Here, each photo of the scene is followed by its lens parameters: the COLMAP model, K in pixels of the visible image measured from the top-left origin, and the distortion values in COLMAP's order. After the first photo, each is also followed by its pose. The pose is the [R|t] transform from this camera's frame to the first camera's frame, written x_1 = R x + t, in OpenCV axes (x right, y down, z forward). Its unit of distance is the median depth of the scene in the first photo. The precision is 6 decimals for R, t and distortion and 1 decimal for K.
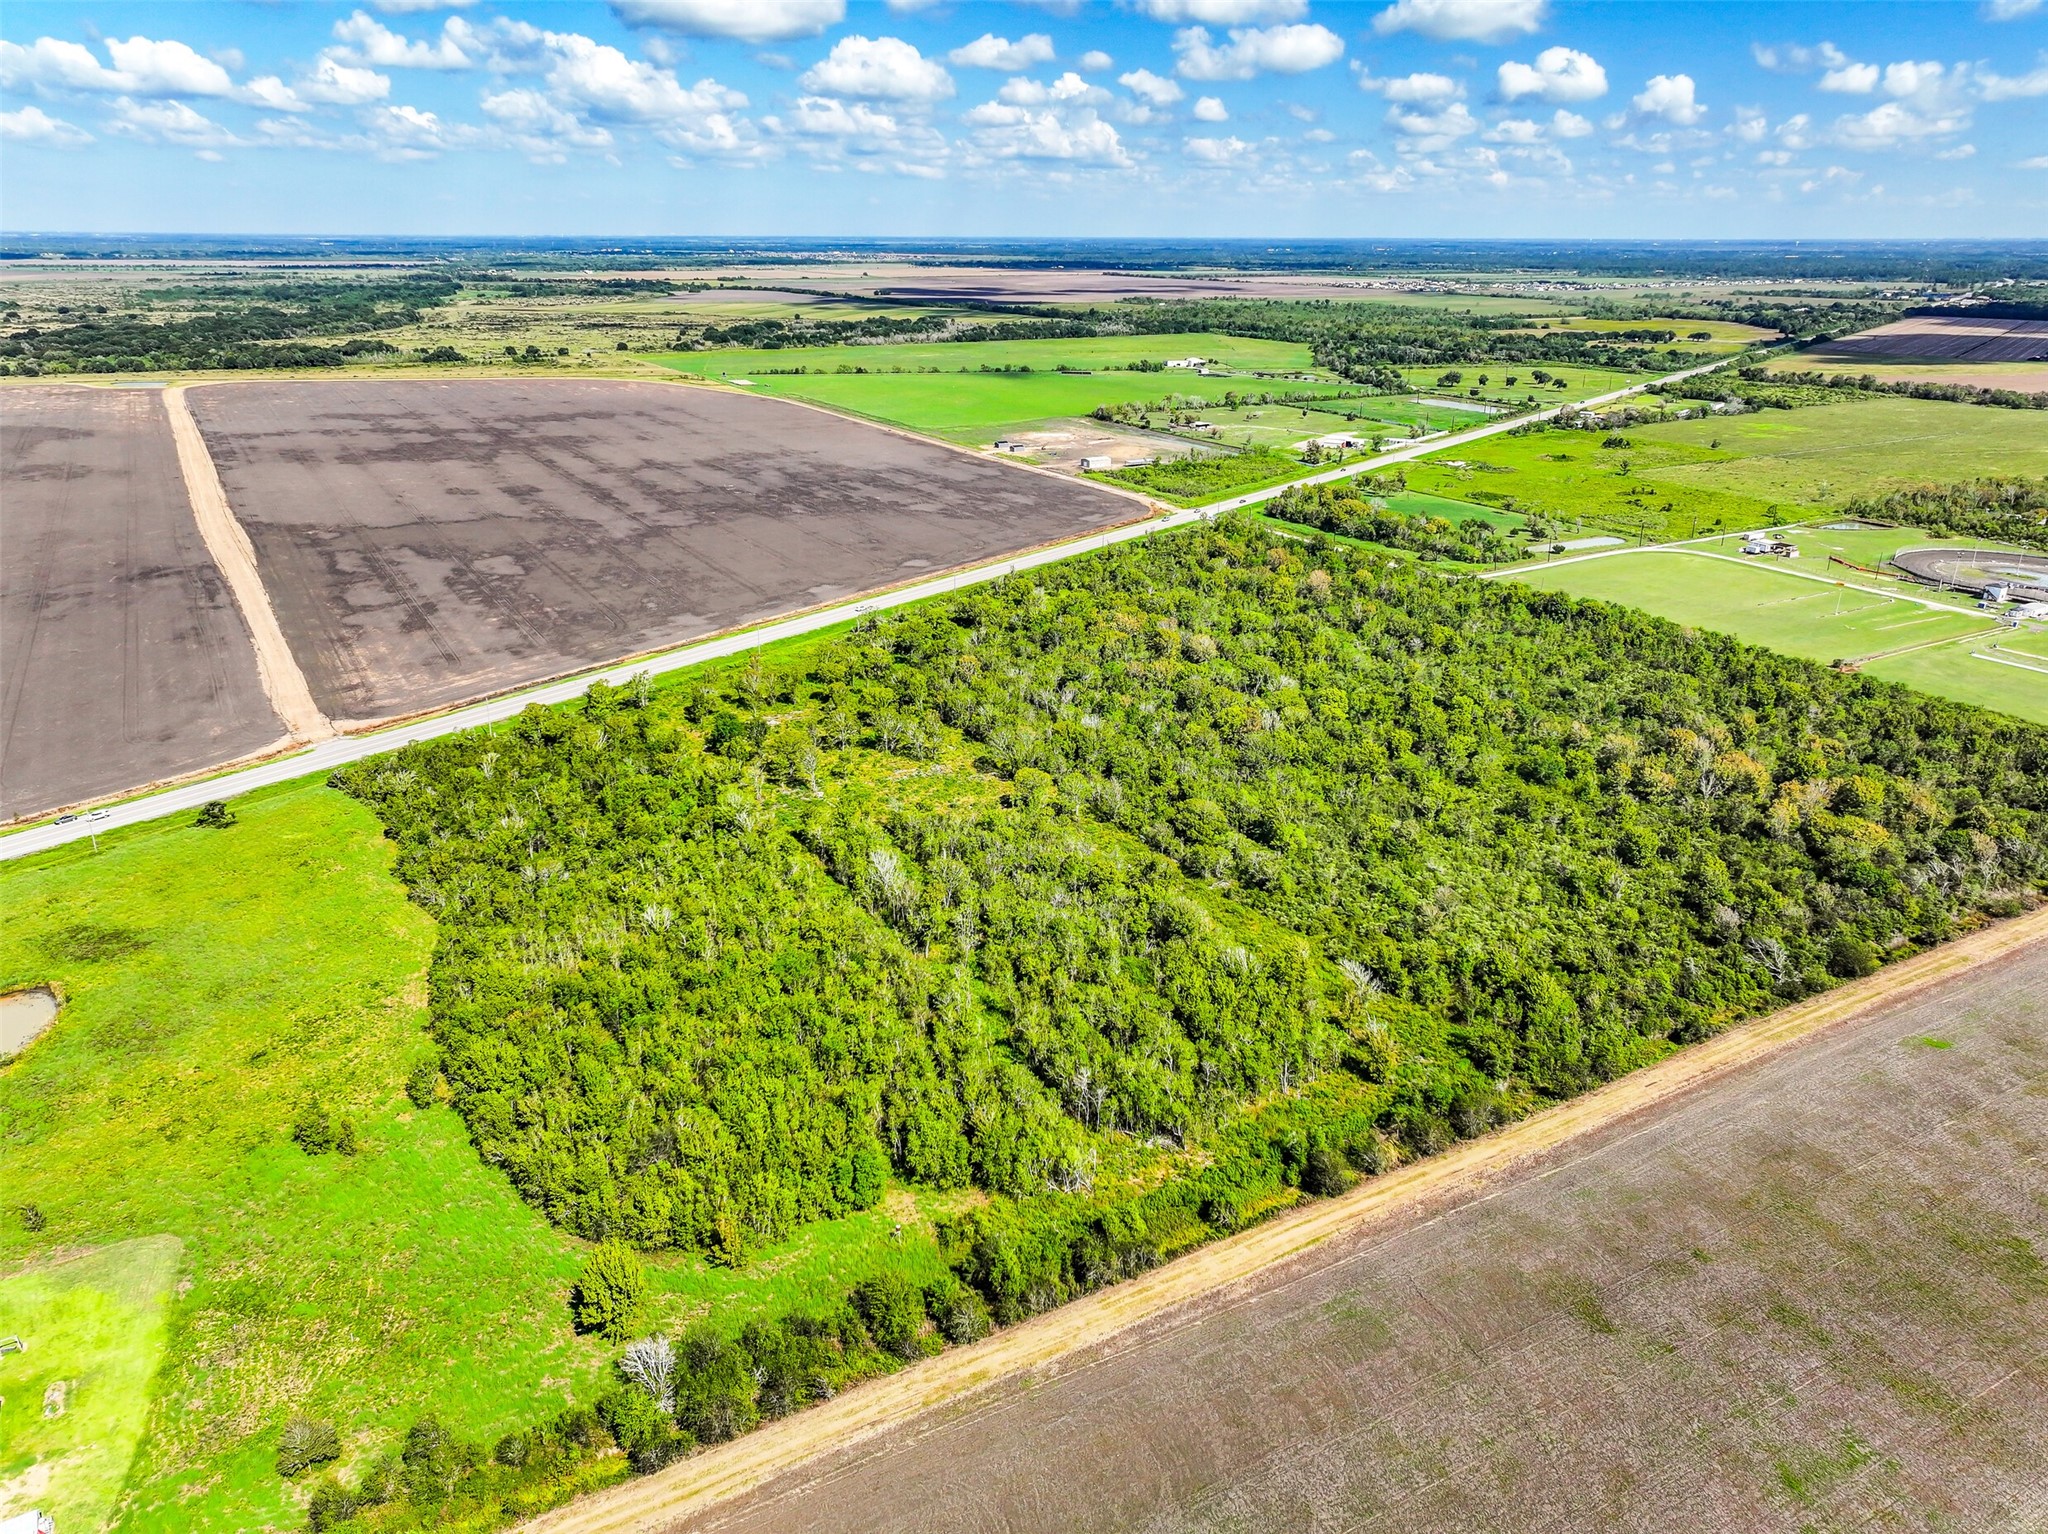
lens RADIAL K [[1450.0, 0, 1027.5], [0, 1450.0, 746.8], [0, 0, 1]] dist [0.008362, 0.007179]
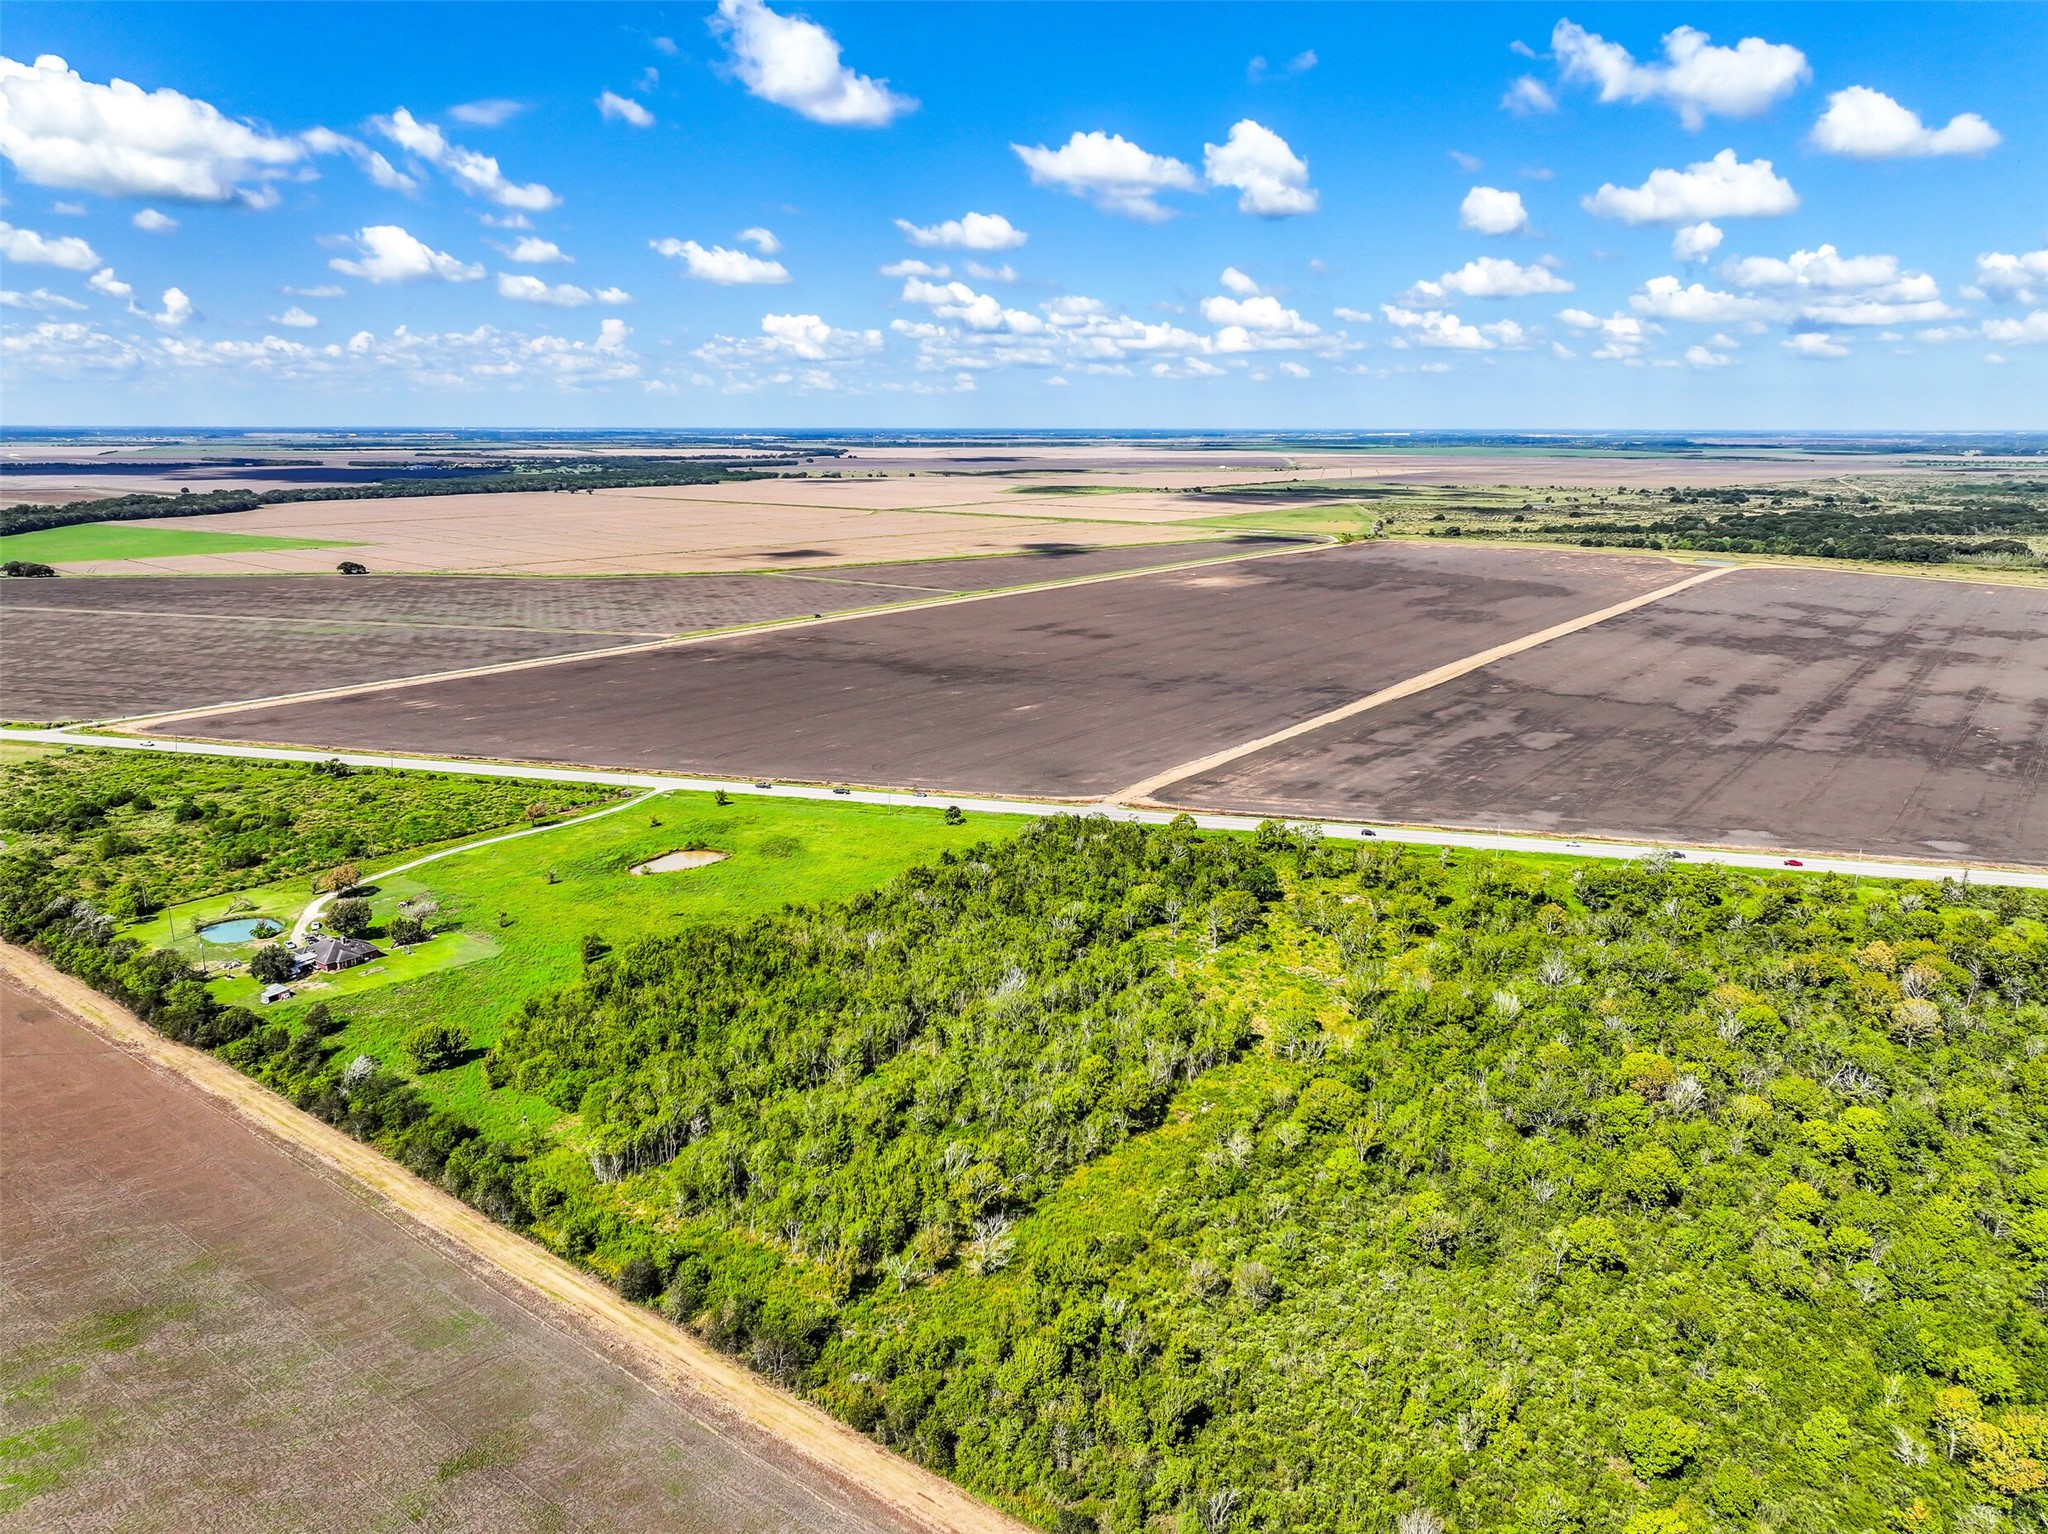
lens RADIAL K [[1431.6, 0, 1022.4], [0, 1431.6, 799.9], [0, 0, 1]] dist [0.003140, 0.005767]
pose [[0.373754, 0.232820, -0.897832, 0.236831], [-0.310294, 0.943596, 0.115516, -0.049267], [0.874086, 0.235417, 0.424915, 0.145896]]
